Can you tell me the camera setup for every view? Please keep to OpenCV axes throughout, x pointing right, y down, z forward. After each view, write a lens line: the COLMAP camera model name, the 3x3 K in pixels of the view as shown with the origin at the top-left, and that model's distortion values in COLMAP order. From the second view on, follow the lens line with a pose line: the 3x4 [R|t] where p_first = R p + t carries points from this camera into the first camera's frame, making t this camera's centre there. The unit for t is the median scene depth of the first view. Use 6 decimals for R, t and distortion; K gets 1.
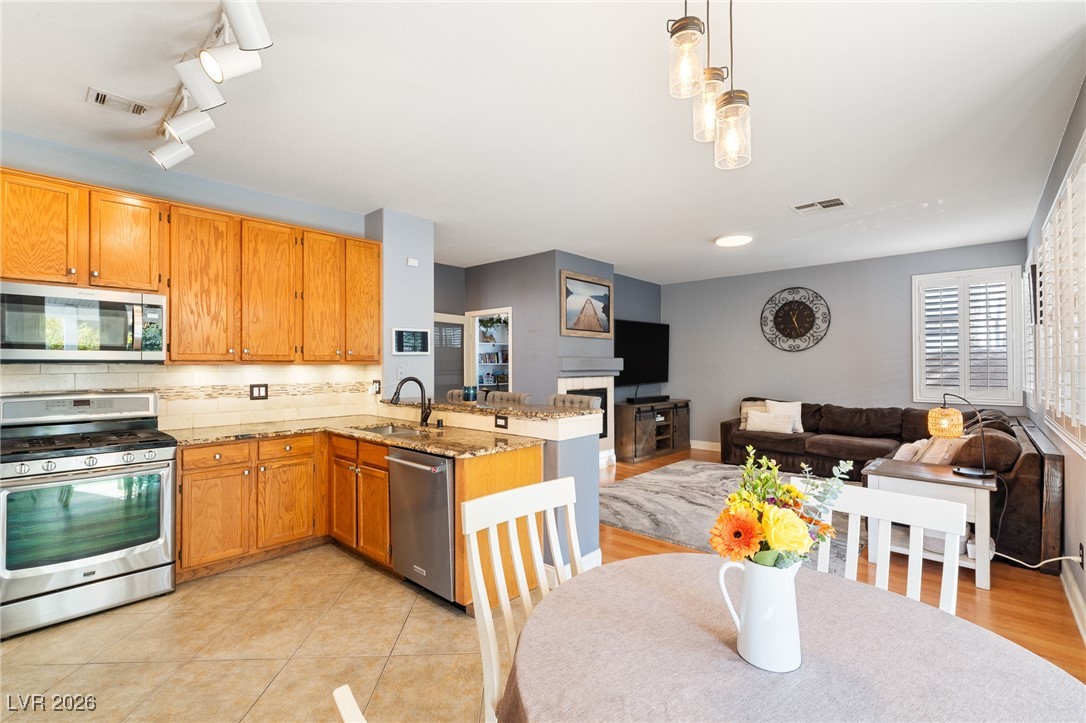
lens RADIAL K [[492.4, 0, 536.9], [0, 492.4, 359.6], [0, 0, 1]] dist [-0.004036, 0.000582]
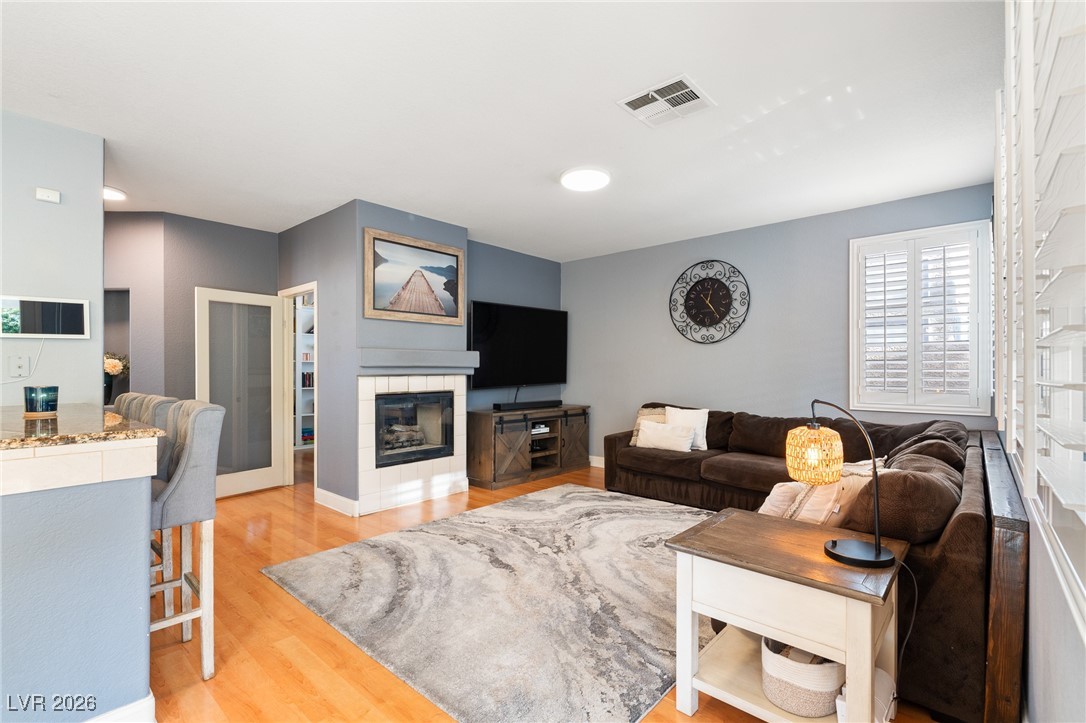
lens RADIAL K [[492.4, 0, 548.5], [0, 492.4, 368.1], [0, 0, 1]] dist [-0.004036, 0.000582]
pose [[0.999903, 0.001117, 0.013903, 0.282306], [-0.001261, 0.999946, 0.010336, 0.015373], [-0.013891, -0.010353, 0.999850, 0.247762]]
